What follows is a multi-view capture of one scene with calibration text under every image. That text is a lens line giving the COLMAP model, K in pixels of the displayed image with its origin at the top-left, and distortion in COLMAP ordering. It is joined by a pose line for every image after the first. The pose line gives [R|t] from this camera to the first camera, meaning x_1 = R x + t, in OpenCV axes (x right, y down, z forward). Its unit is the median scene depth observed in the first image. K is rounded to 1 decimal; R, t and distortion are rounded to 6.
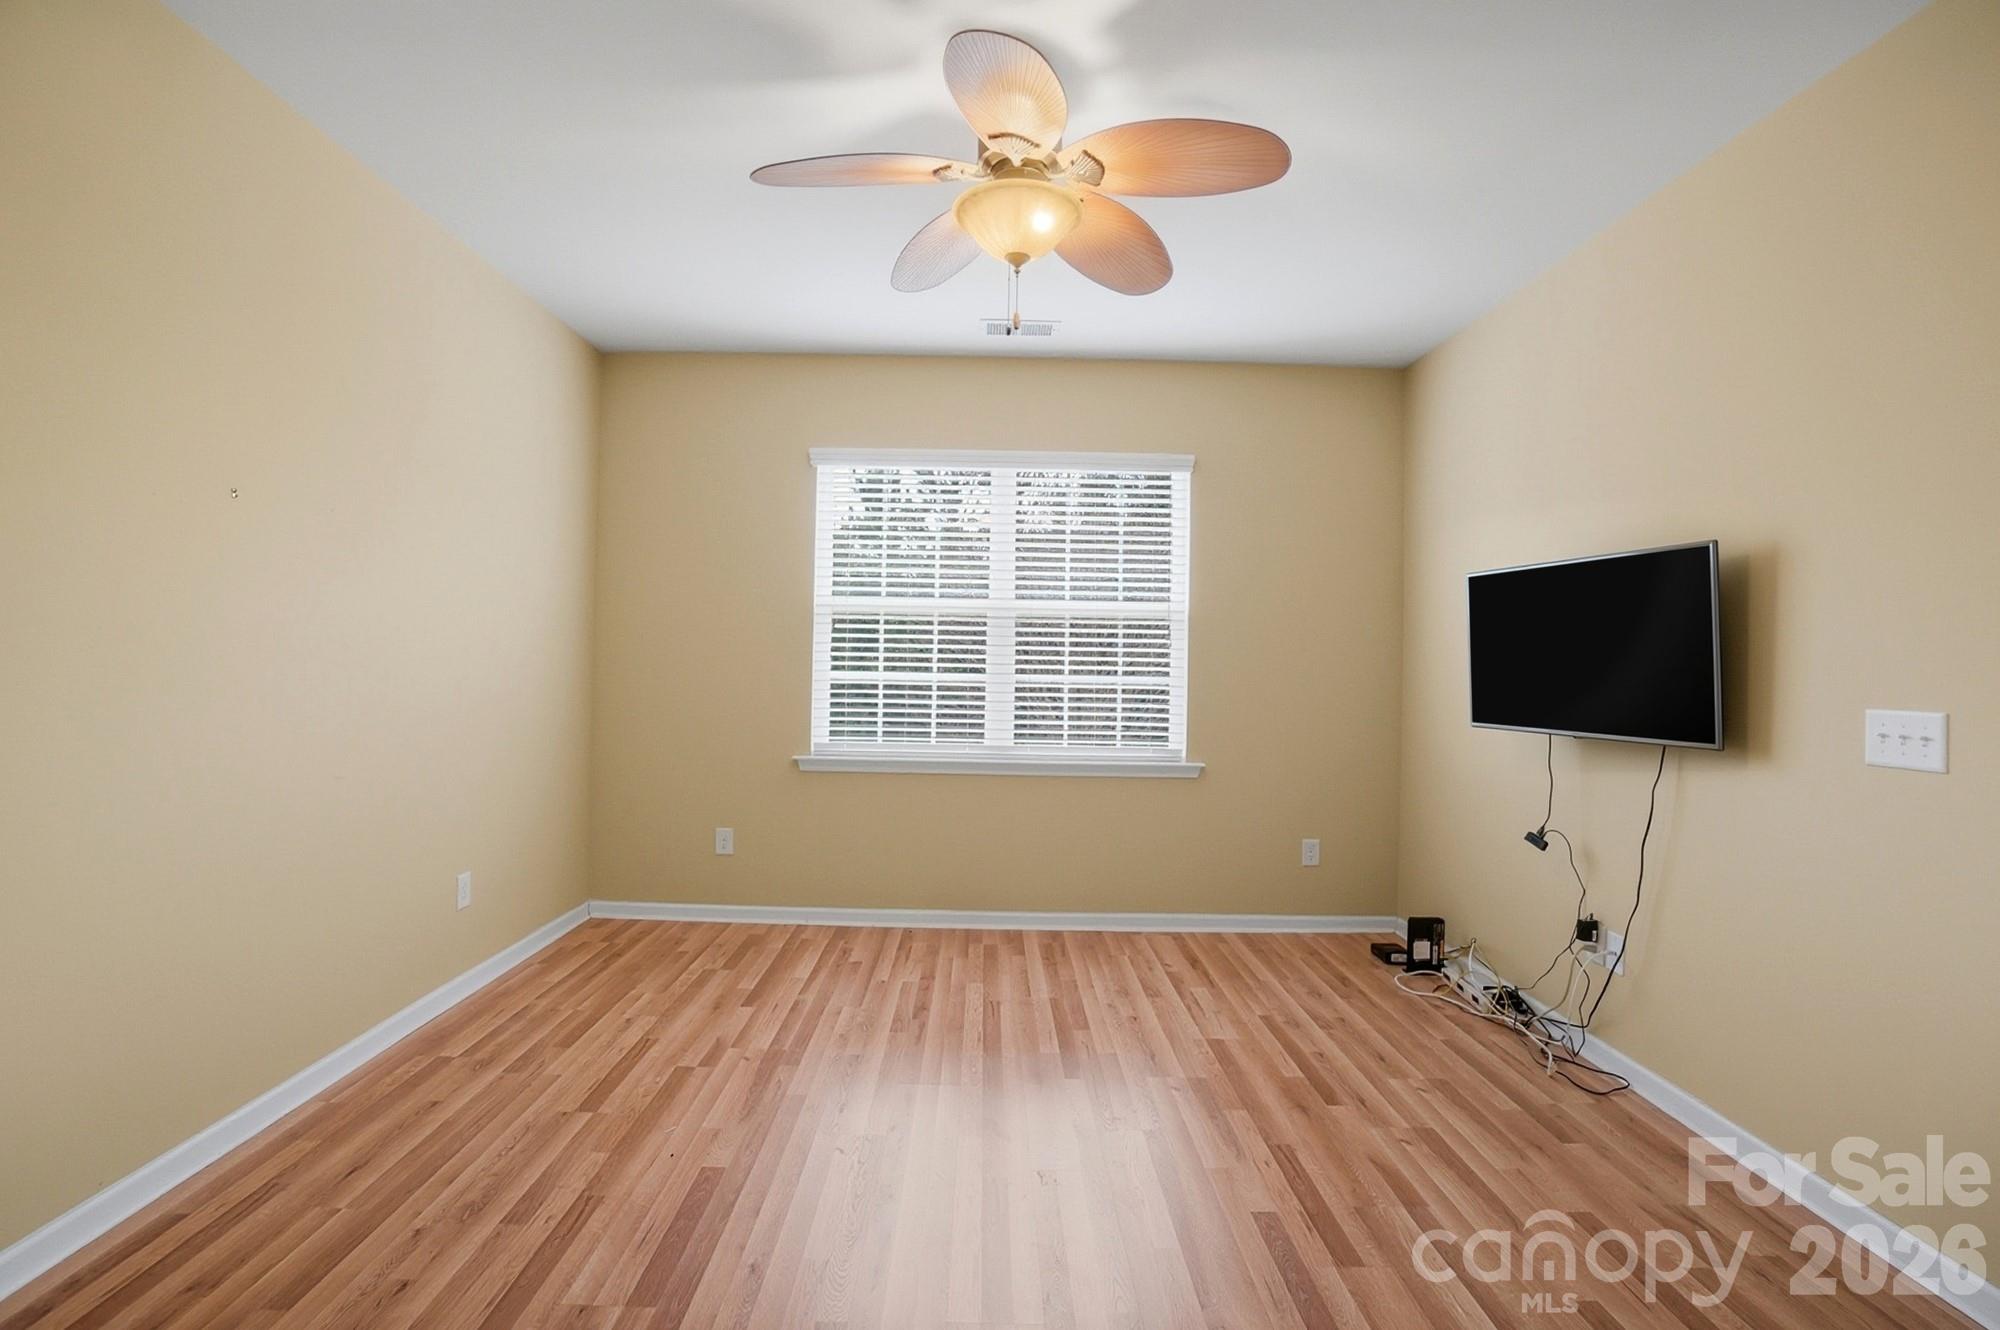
lens RADIAL K [[978.9, 0, 1000.0], [0, 978.9, 665.0], [0, 0, 1]] dist [-0.000569, -0.000054]
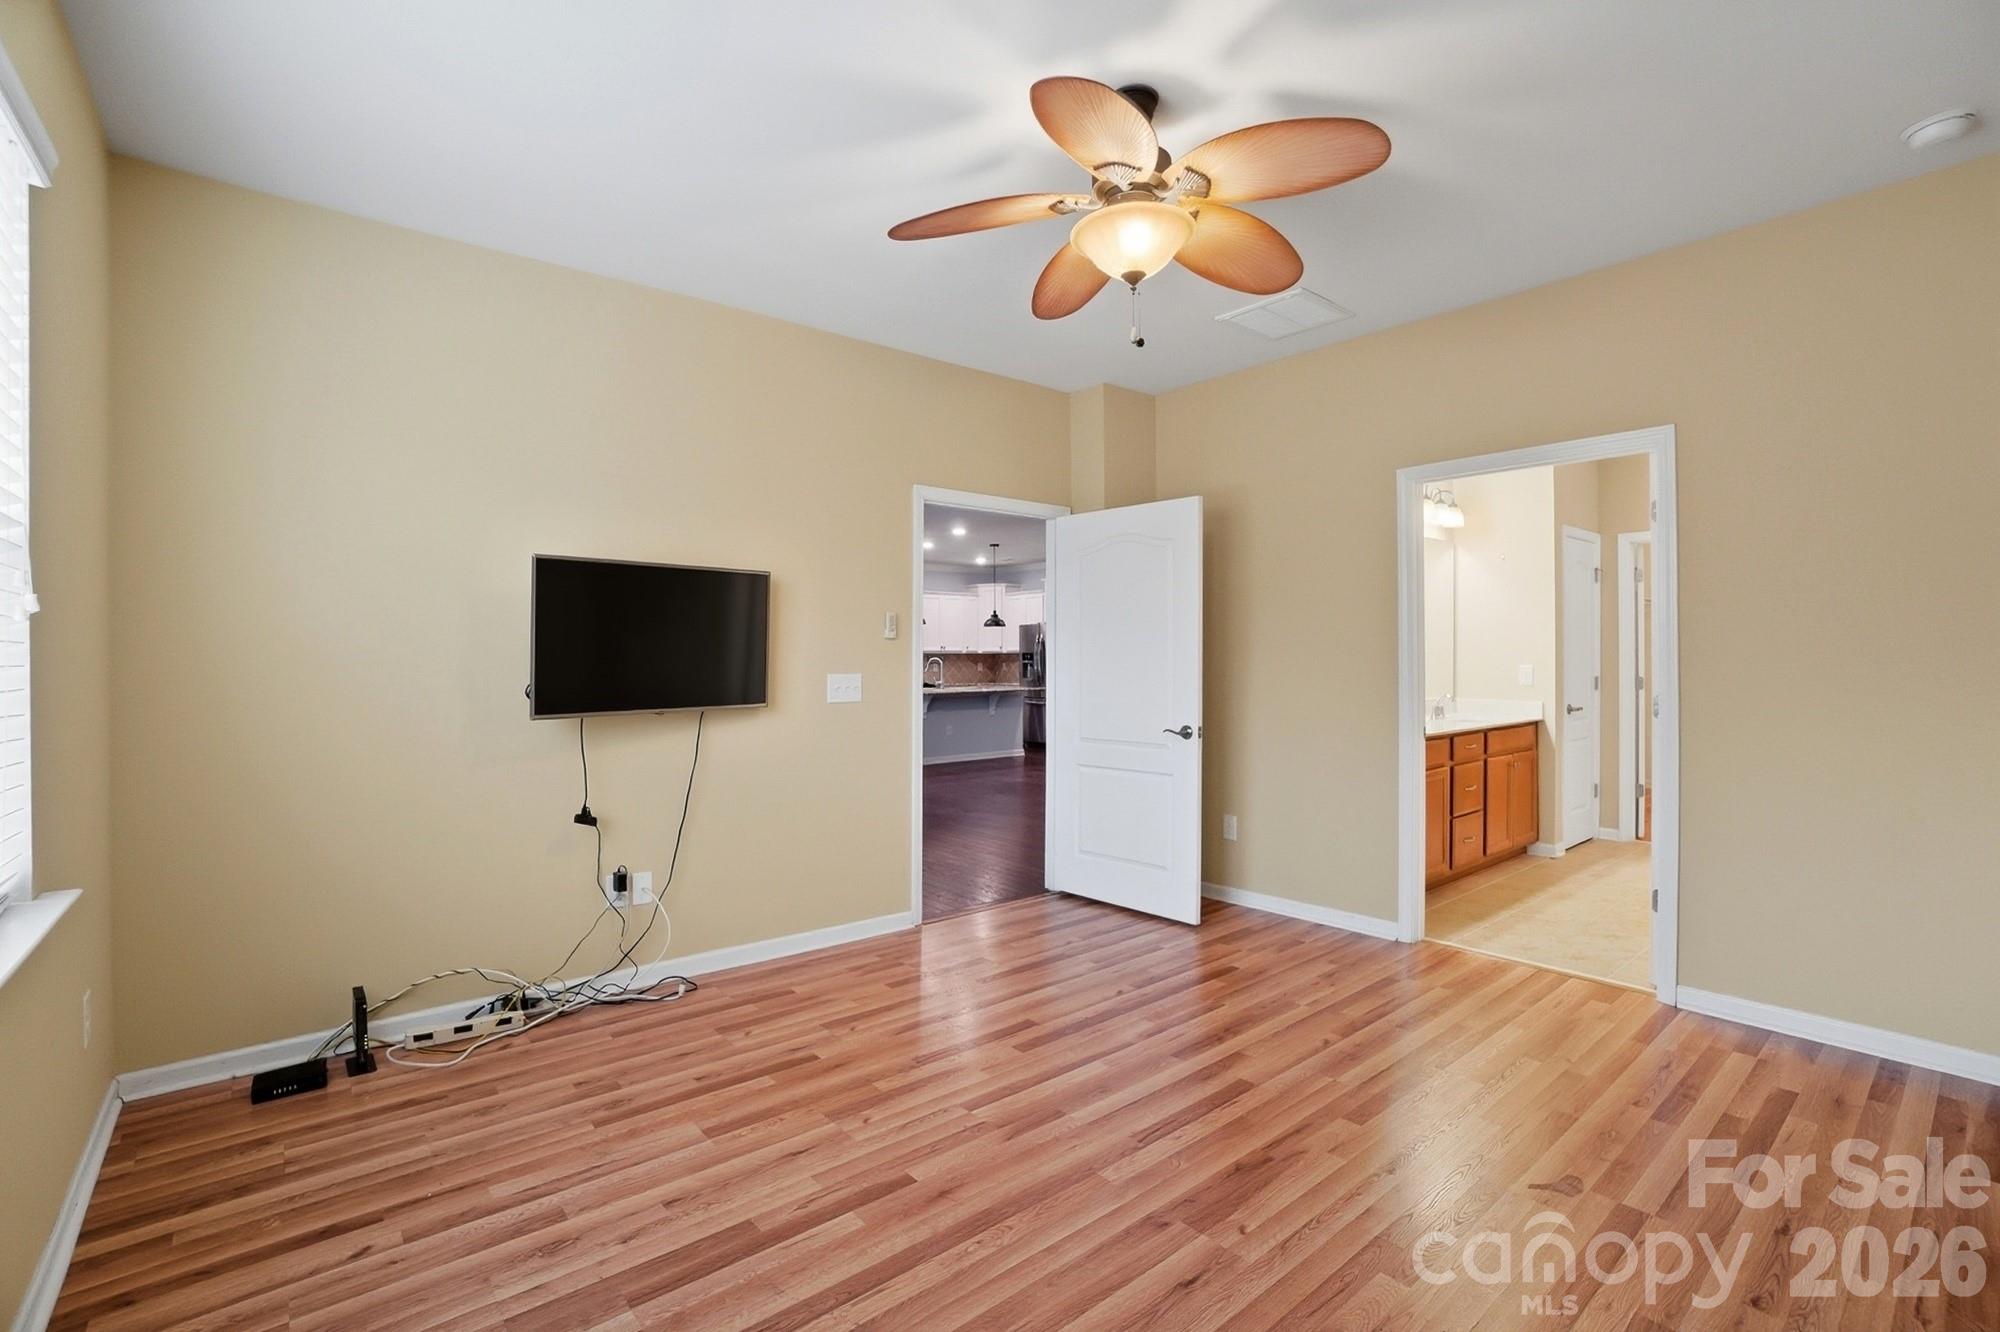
lens RADIAL K [[878.7, 0, 1005.3], [0, 878.7, 652.9], [0, 0, 1]] dist [-0.000471, -0.000054]
pose [[-0.630894, -0.012210, 0.775773, -0.477835], [-0.006781, 0.999925, 0.010223, -0.013682], [-0.775839, 0.001189, -0.630930, 1.259620]]
